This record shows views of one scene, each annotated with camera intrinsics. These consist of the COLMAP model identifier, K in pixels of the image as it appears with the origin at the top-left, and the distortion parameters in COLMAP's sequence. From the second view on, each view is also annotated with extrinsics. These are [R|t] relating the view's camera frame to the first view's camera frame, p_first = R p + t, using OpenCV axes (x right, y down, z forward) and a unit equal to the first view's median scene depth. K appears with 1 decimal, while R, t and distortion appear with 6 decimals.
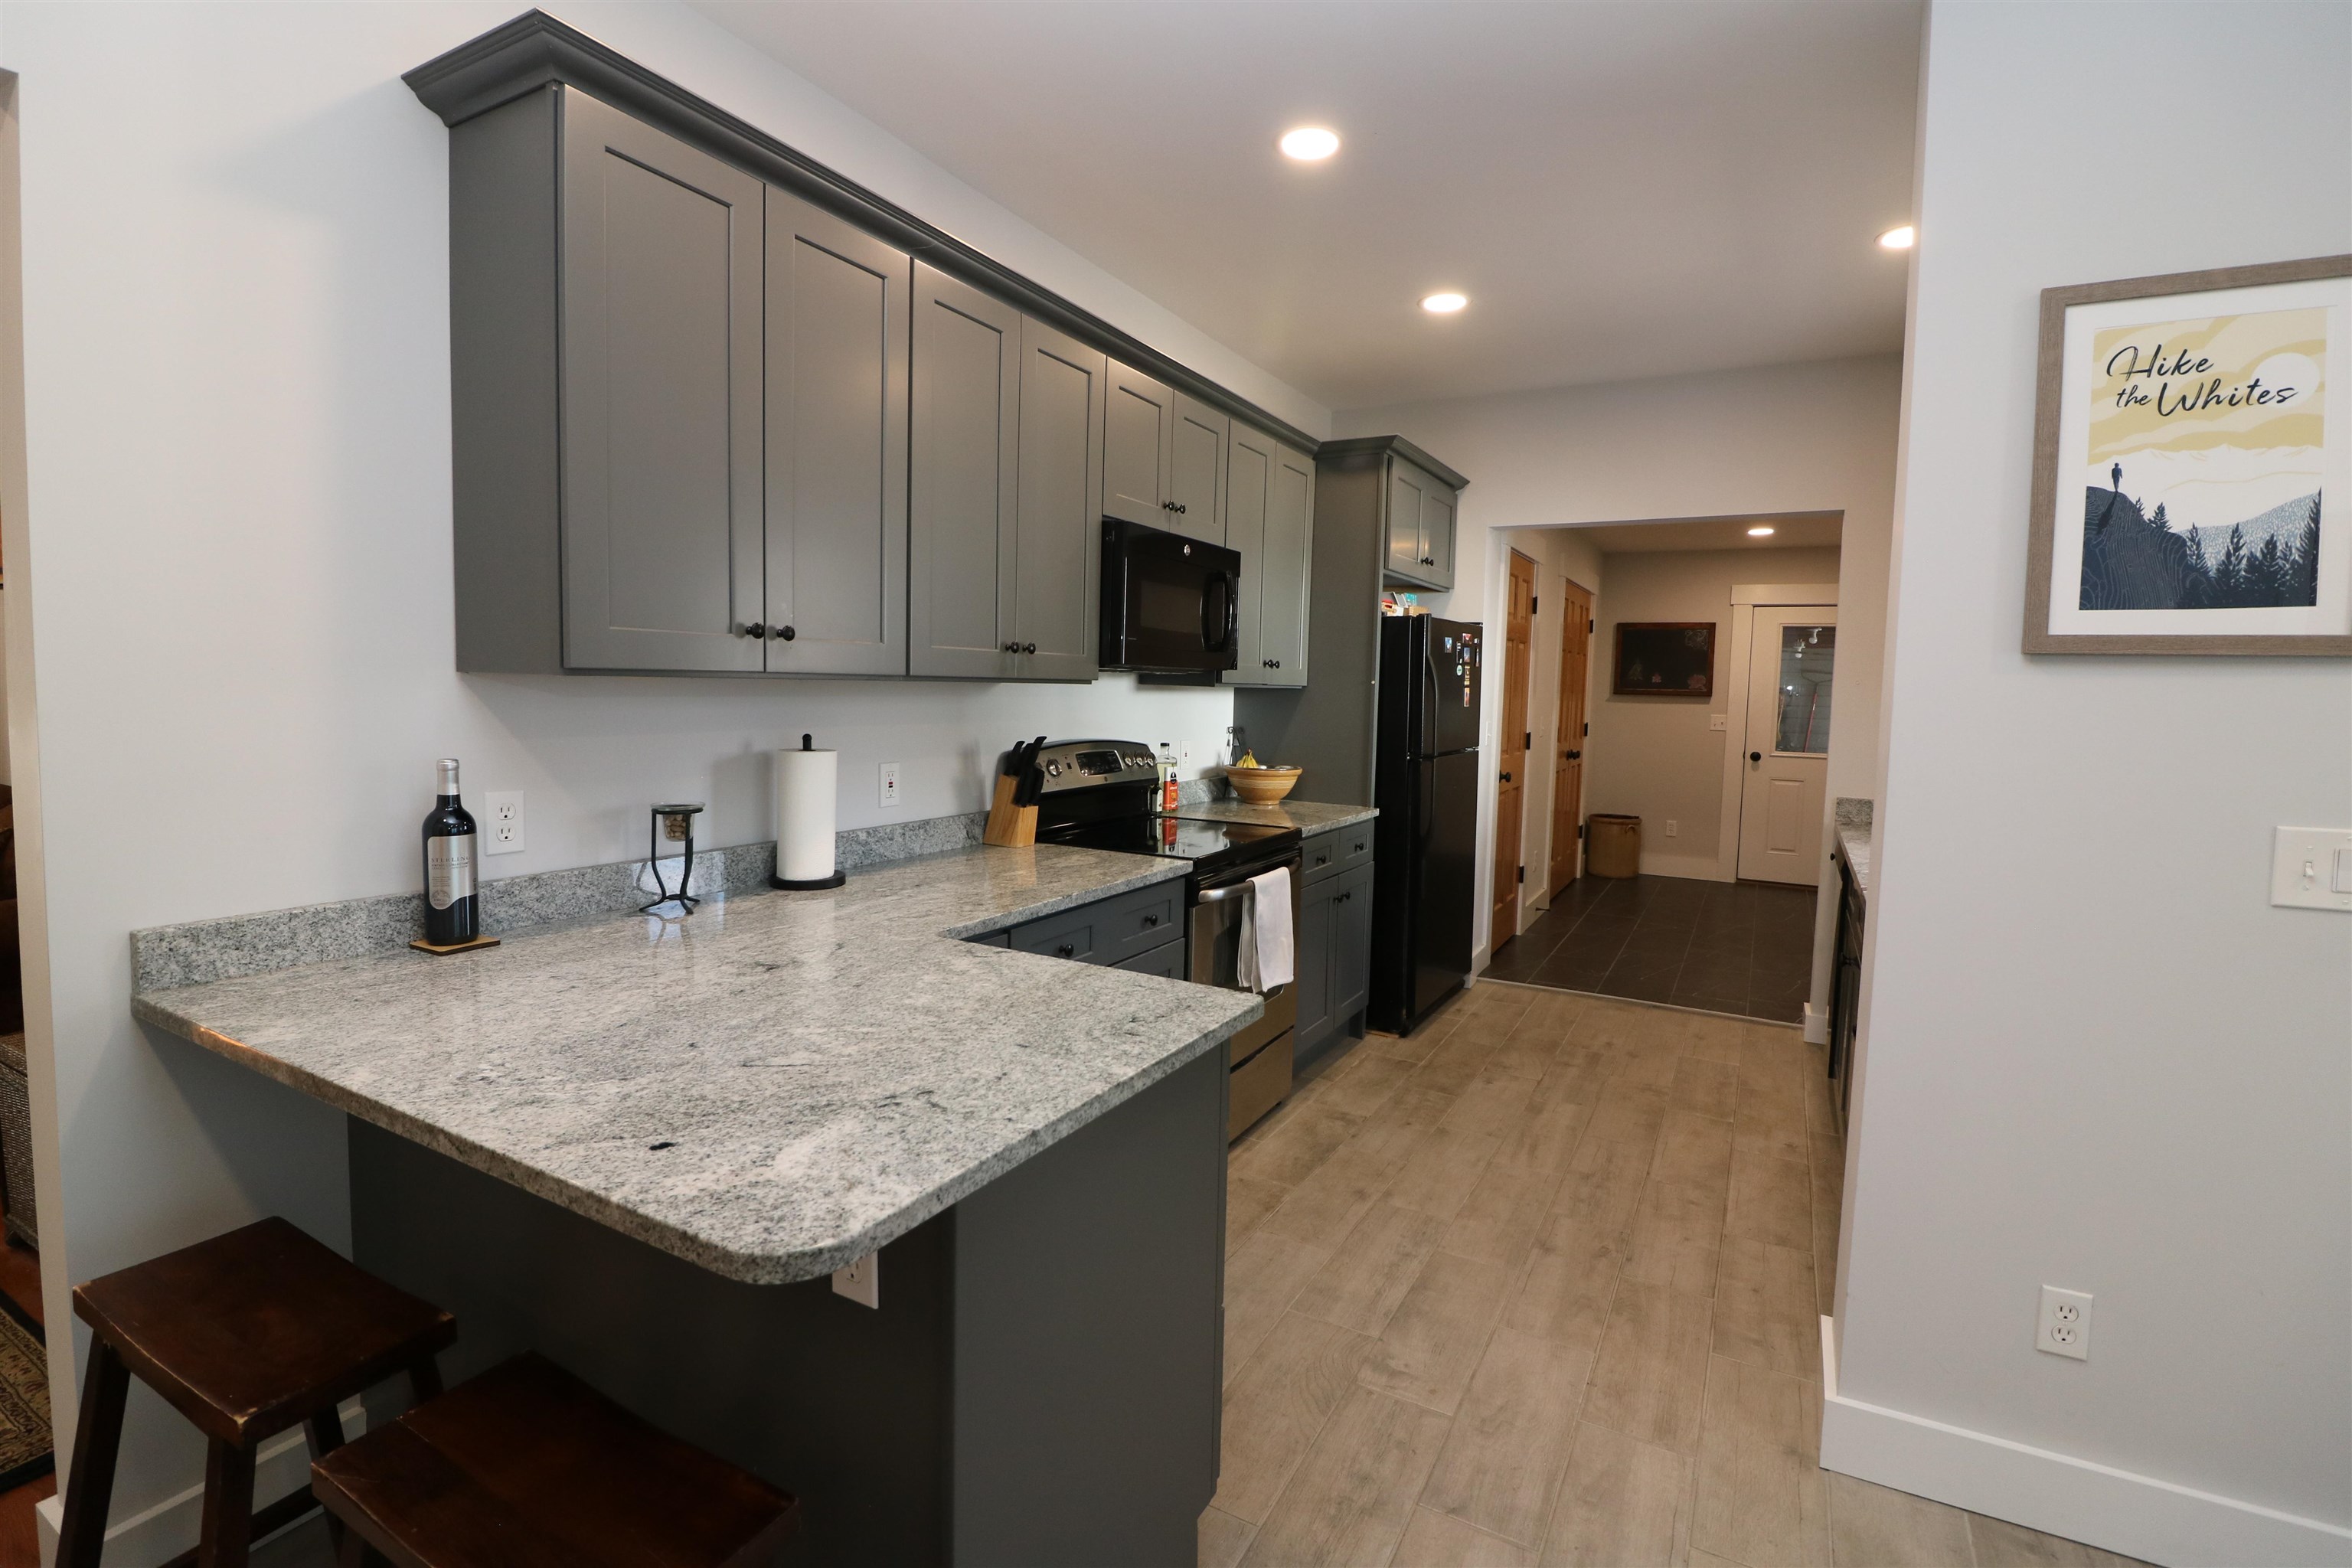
lens RADIAL K [[1080.2, 0, 1182.9], [0, 1080.2, 756.0], [0, 0, 1]] dist [-0.000318, -0.014439]
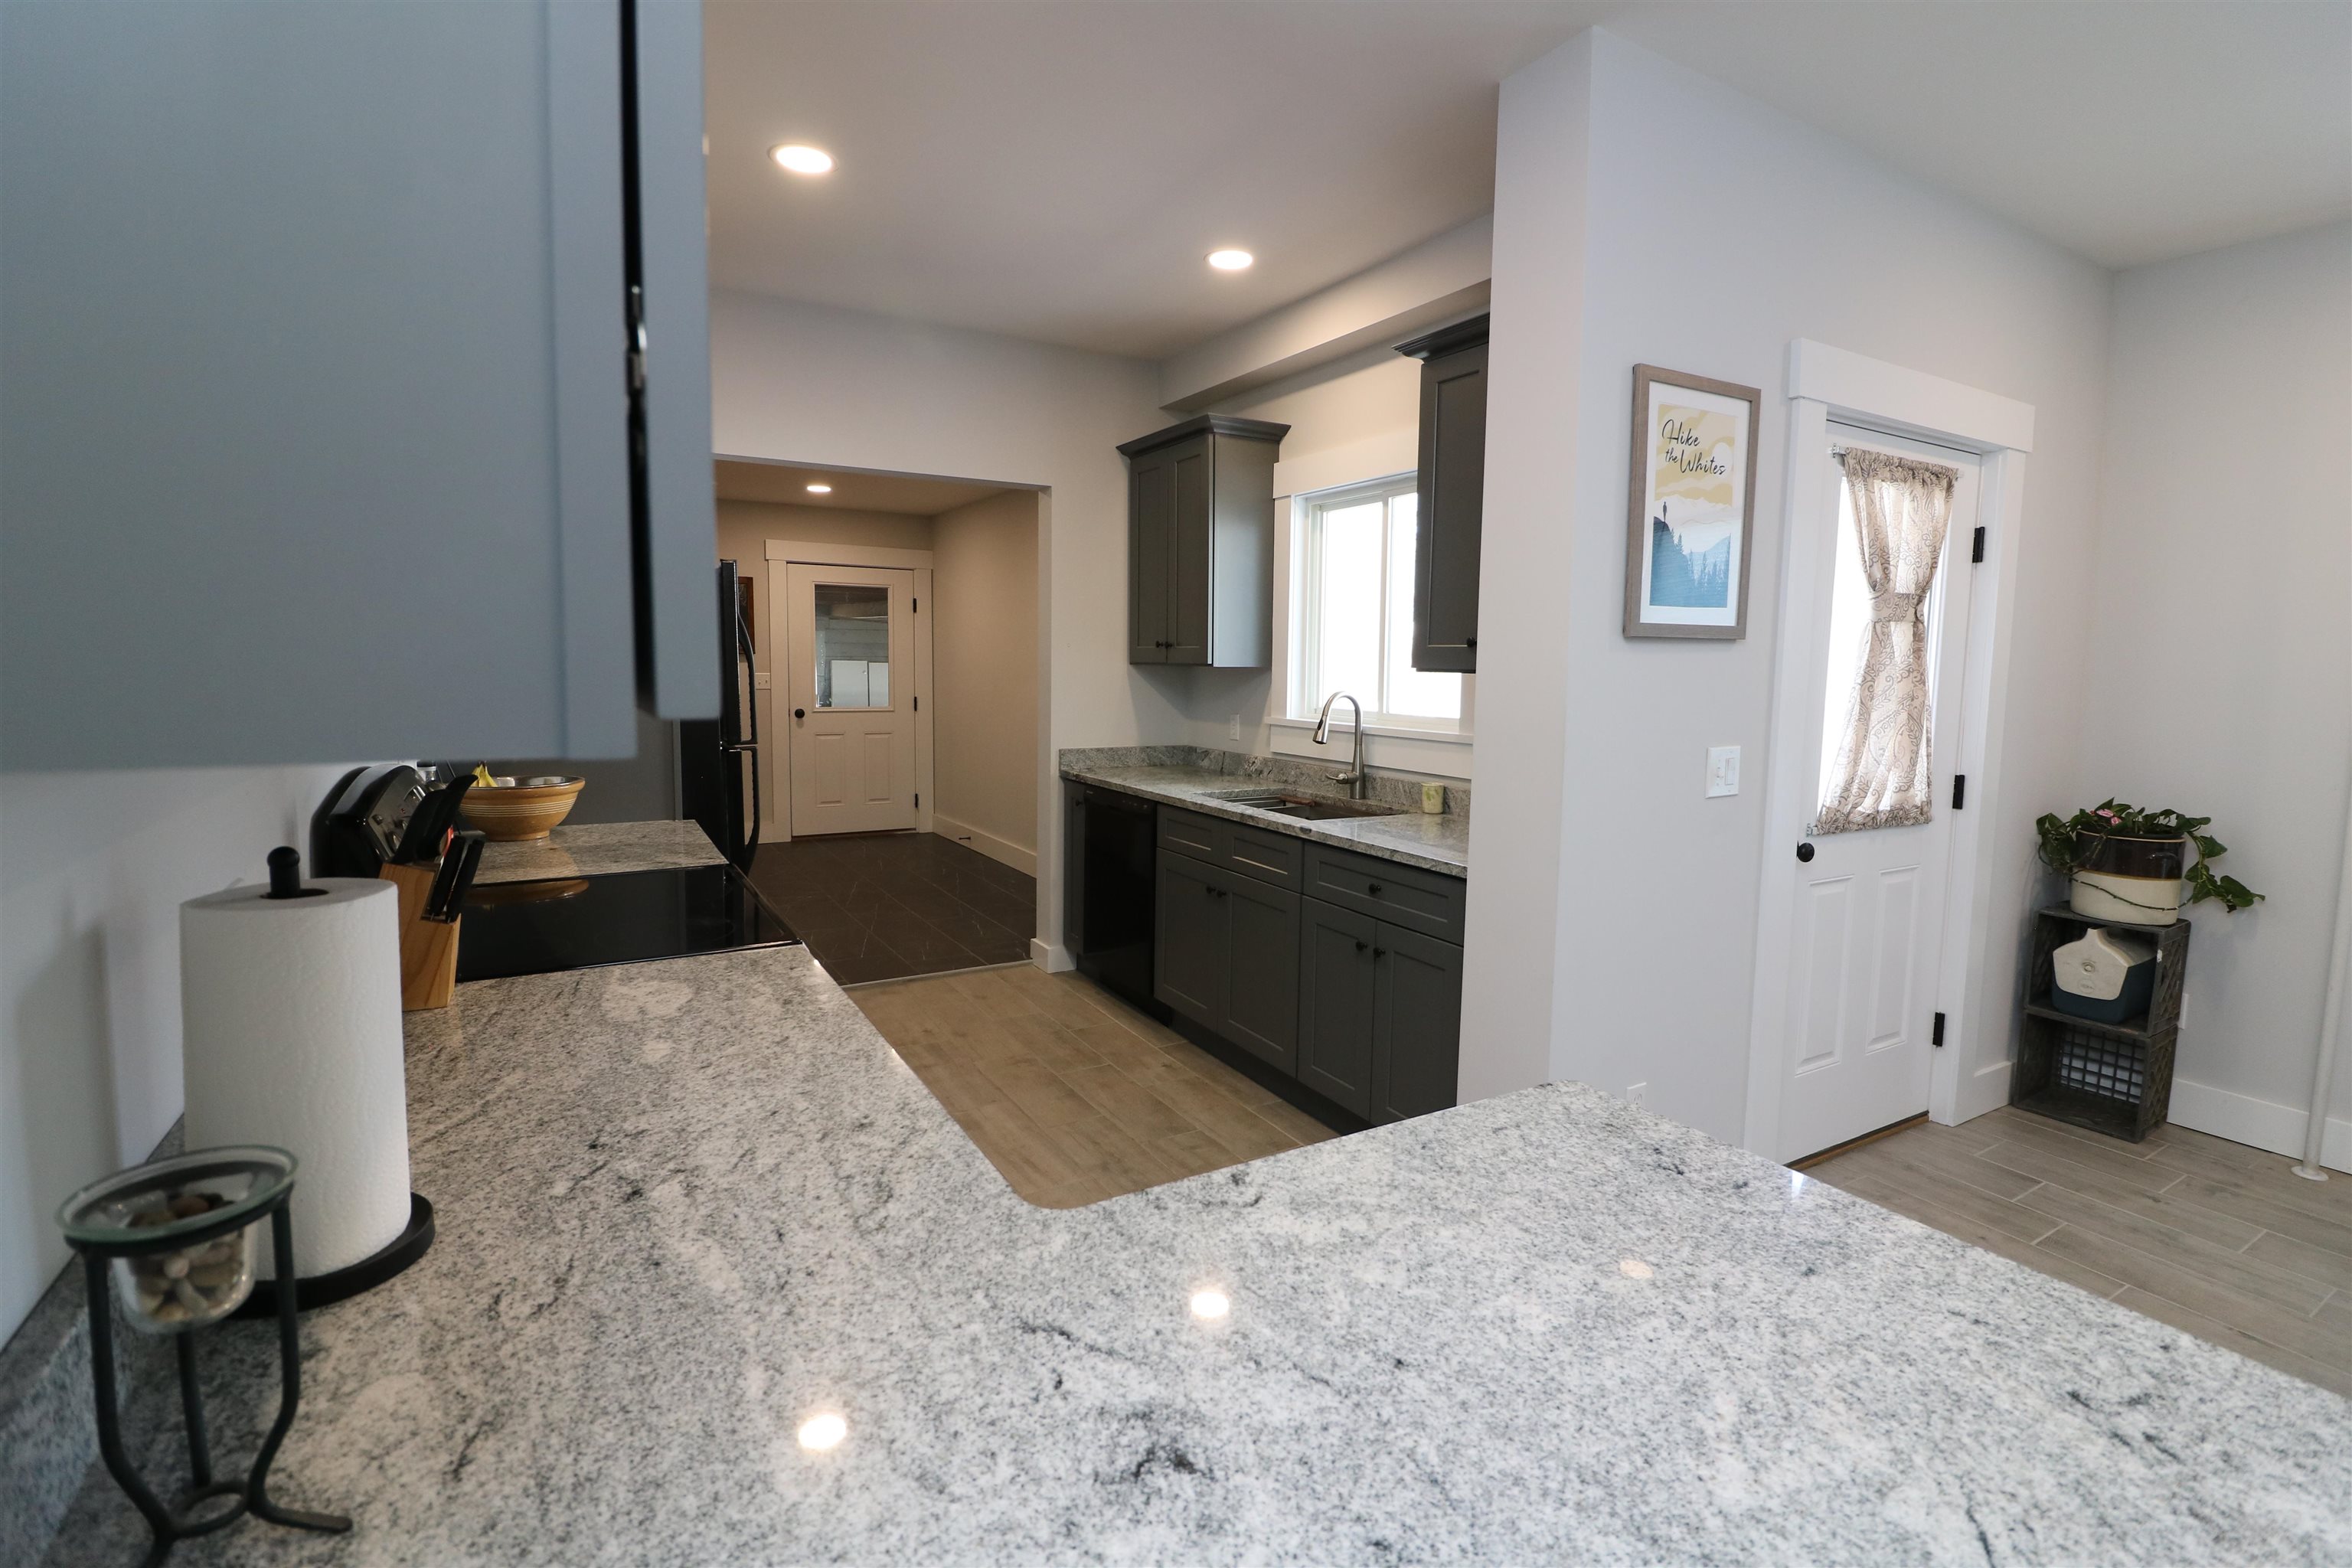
lens RADIAL K [[1080.2, 0, 1182.9], [0, 1080.2, 756.0], [0, 0, 1]] dist [-0.000318, -0.014439]
pose [[0.509041, -0.095108, 0.855472, -0.711754], [0.055304, 0.995437, 0.077760, -0.086904], [-0.858964, 0.007728, 0.511978, 0.831363]]
